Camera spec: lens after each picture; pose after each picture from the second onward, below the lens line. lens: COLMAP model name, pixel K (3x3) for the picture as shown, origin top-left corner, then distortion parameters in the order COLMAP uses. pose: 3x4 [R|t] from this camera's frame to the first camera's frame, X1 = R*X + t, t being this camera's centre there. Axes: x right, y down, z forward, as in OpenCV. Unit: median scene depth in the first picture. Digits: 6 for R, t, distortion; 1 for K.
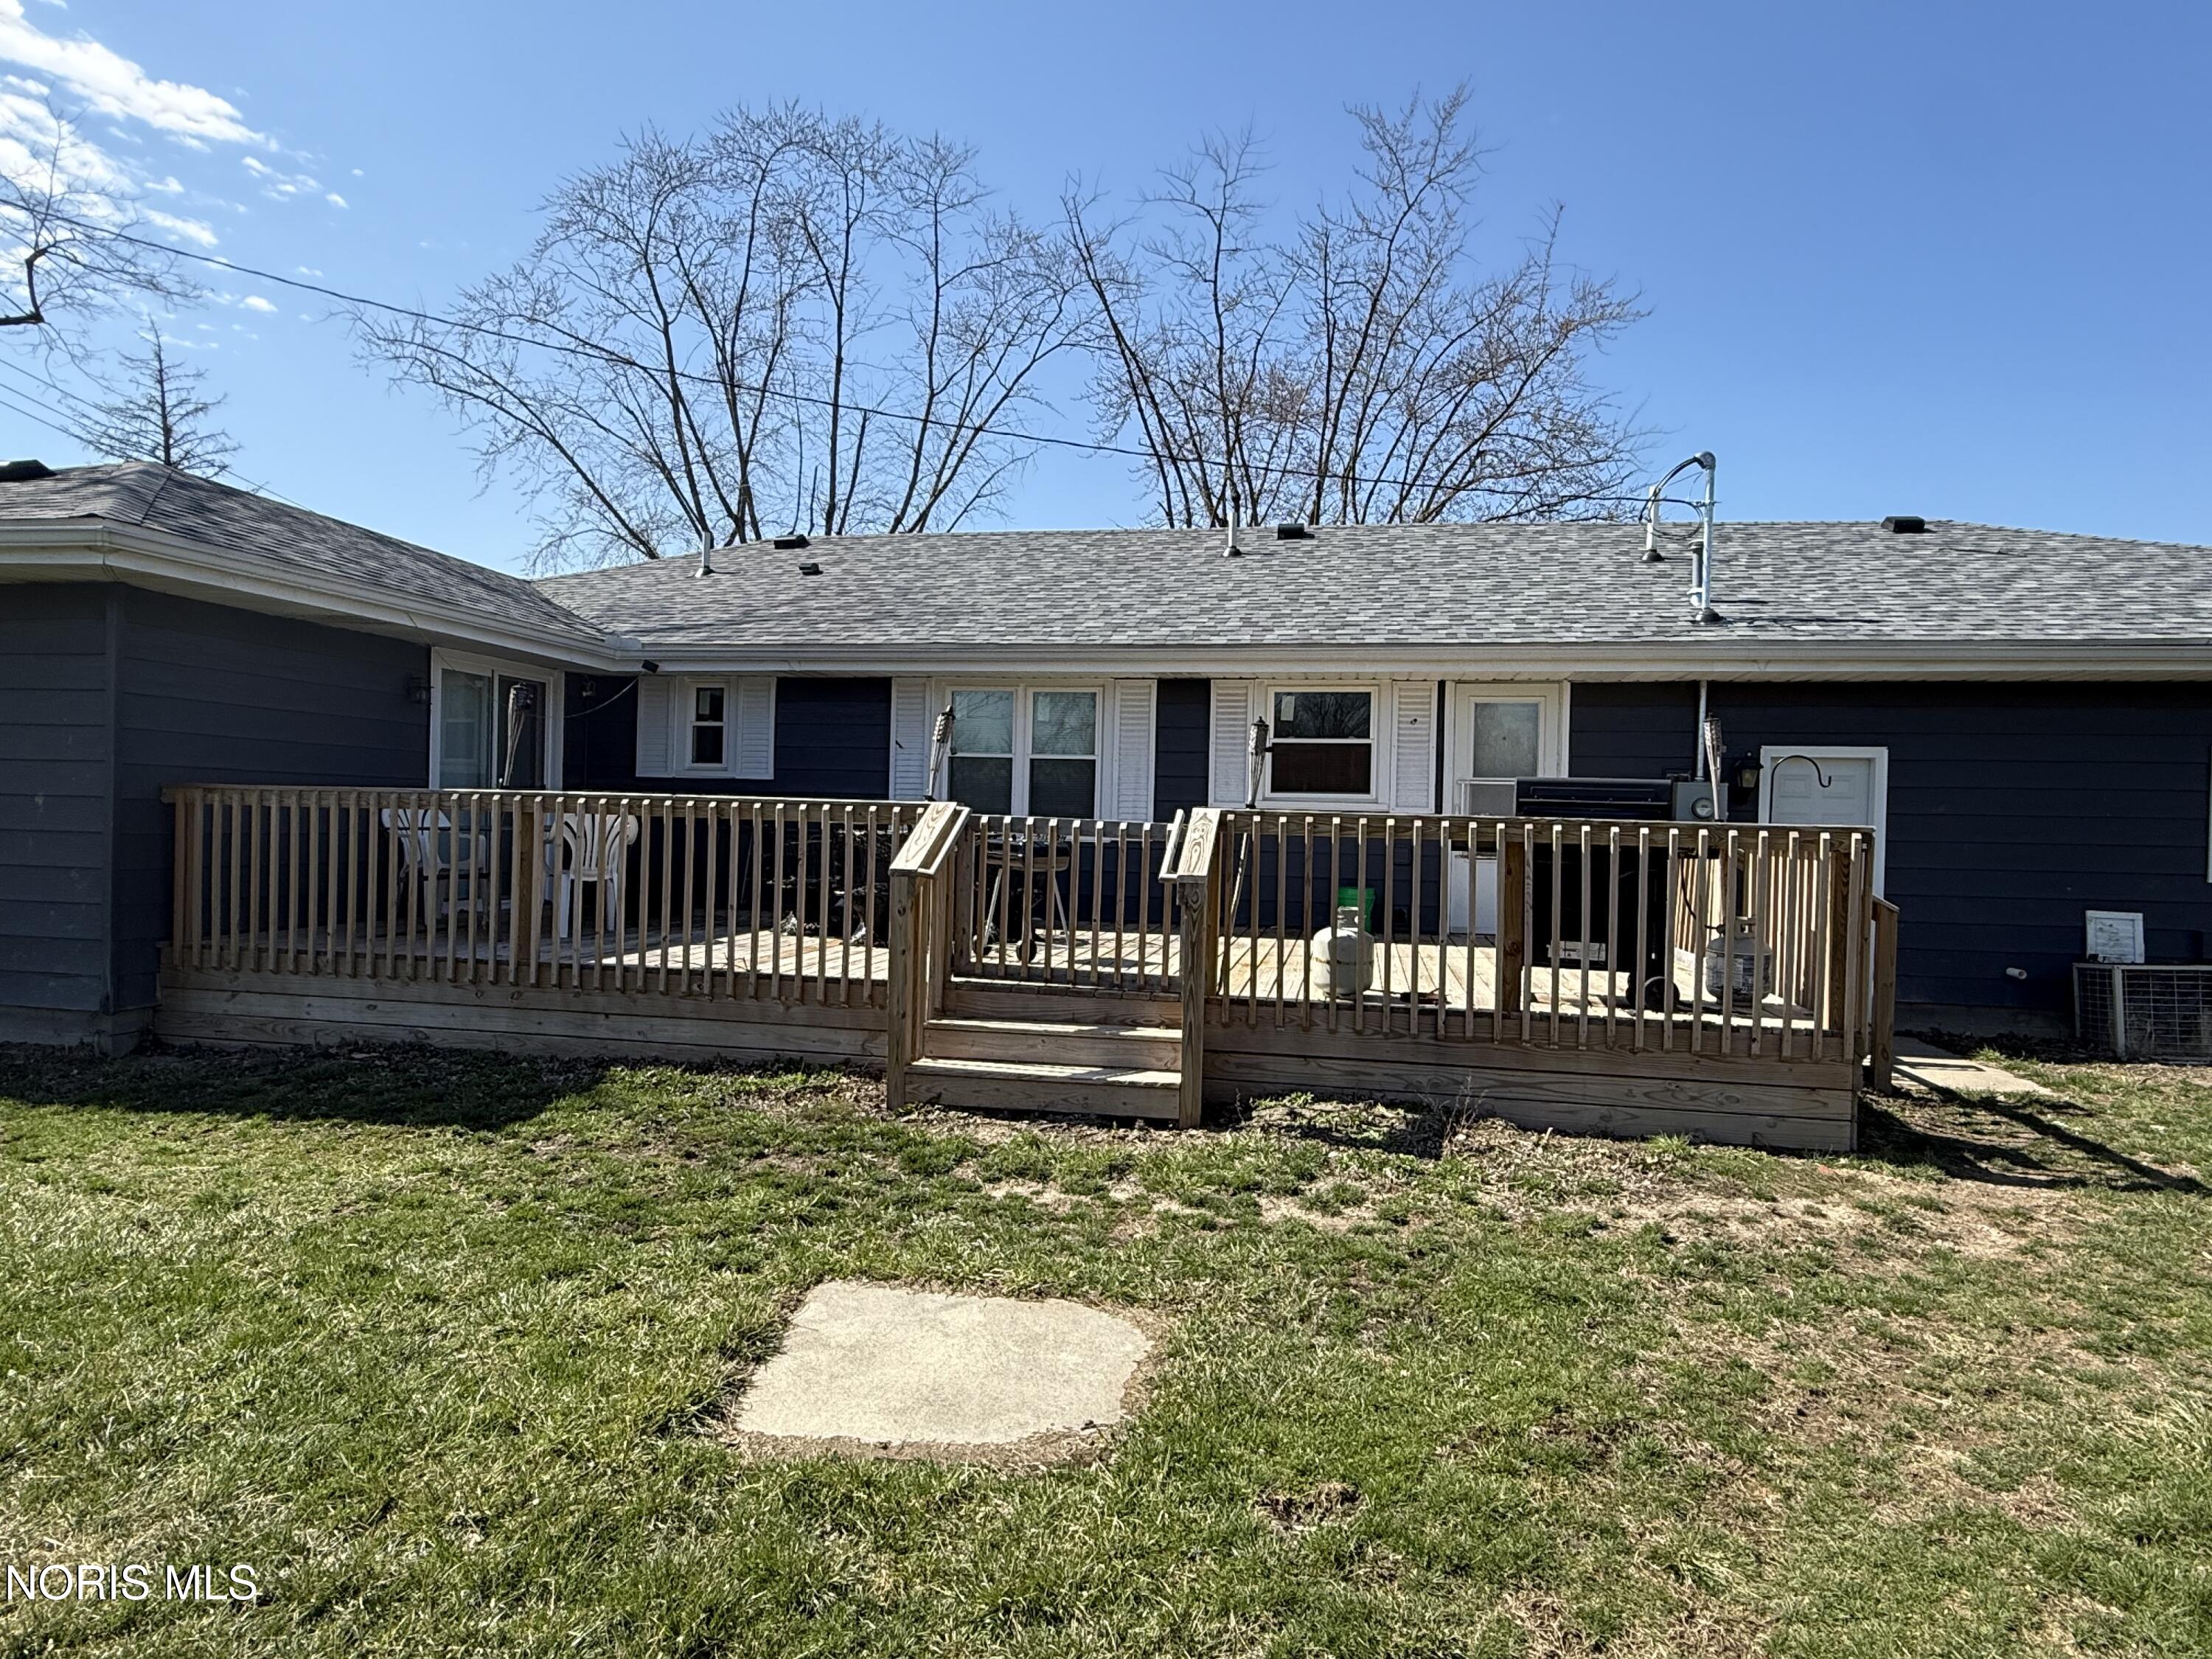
lens RADIAL K [[1288.0, 0, 1107.1], [0, 1288.0, 828.3], [0, 0, 1]] dist [-0.002289, 0.001543]
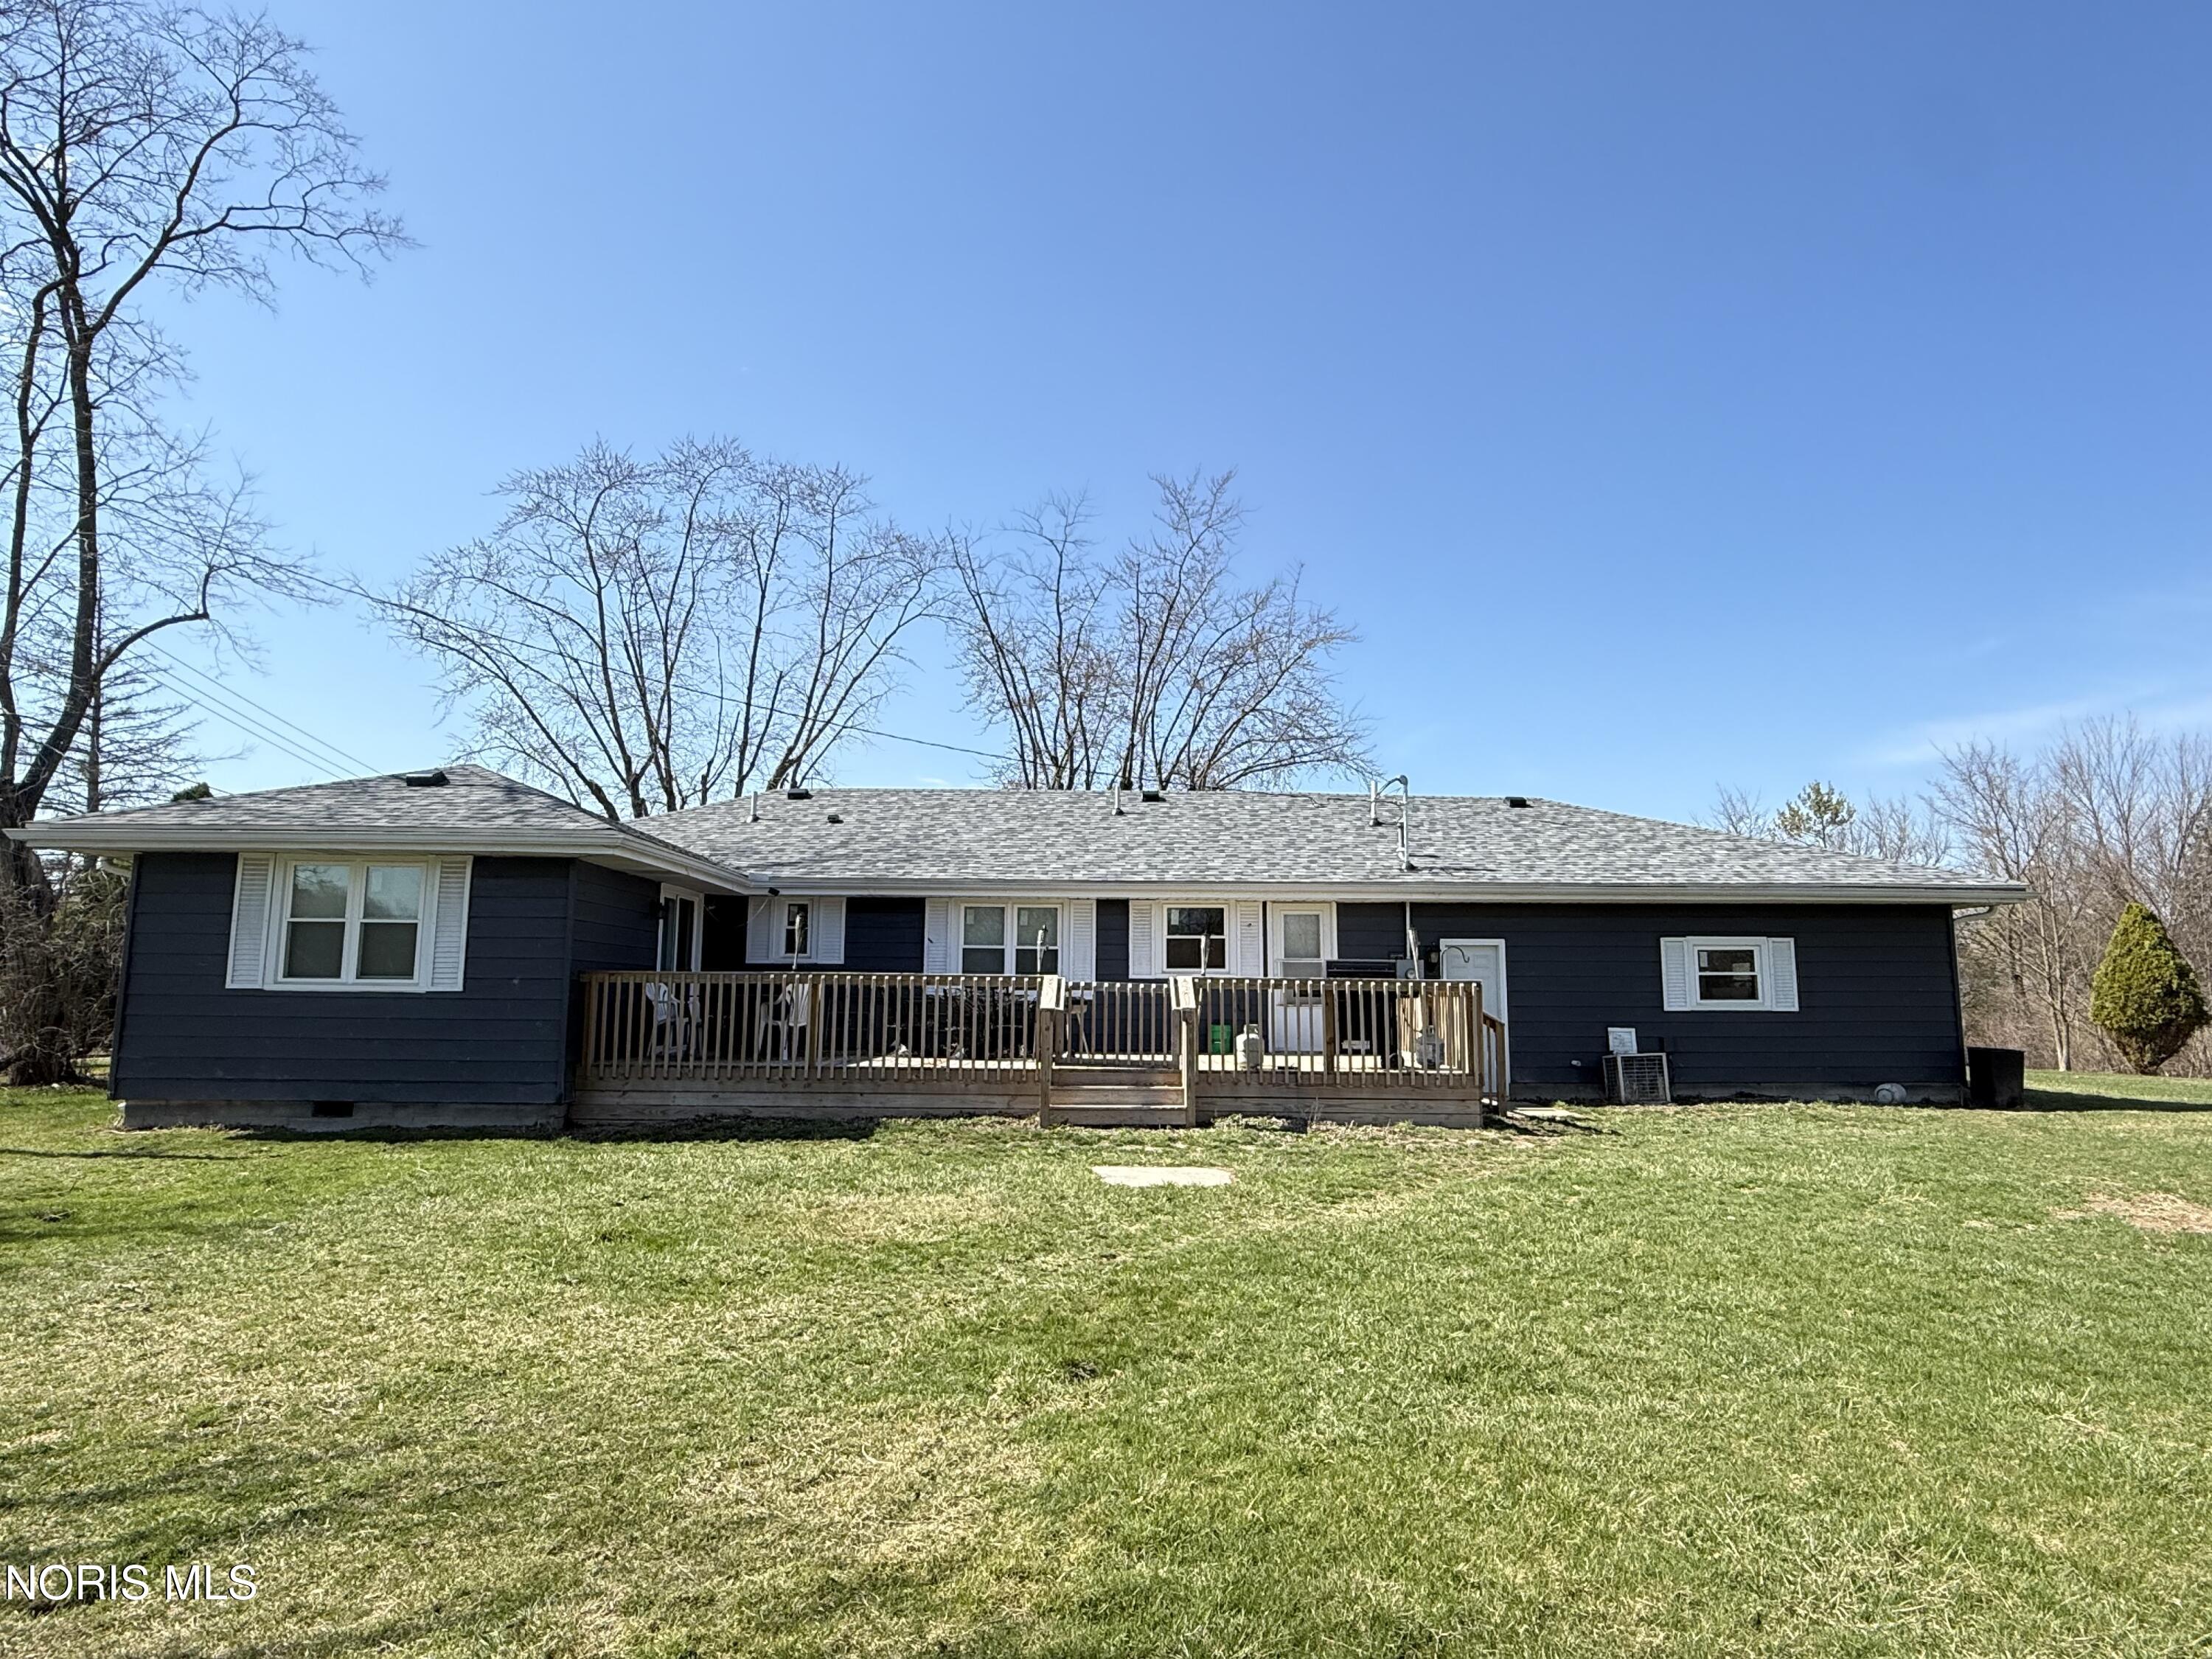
lens RADIAL K [[1288.0, 0, 1105.2], [0, 1288.0, 826.4], [0, 0, 1]] dist [-0.002289, 0.001543]
pose [[0.979971, 0.009756, 0.198899, -0.282399], [0.017758, 0.990539, -0.136078, 0.015249], [-0.198345, 0.136884, 0.970527, -0.617044]]
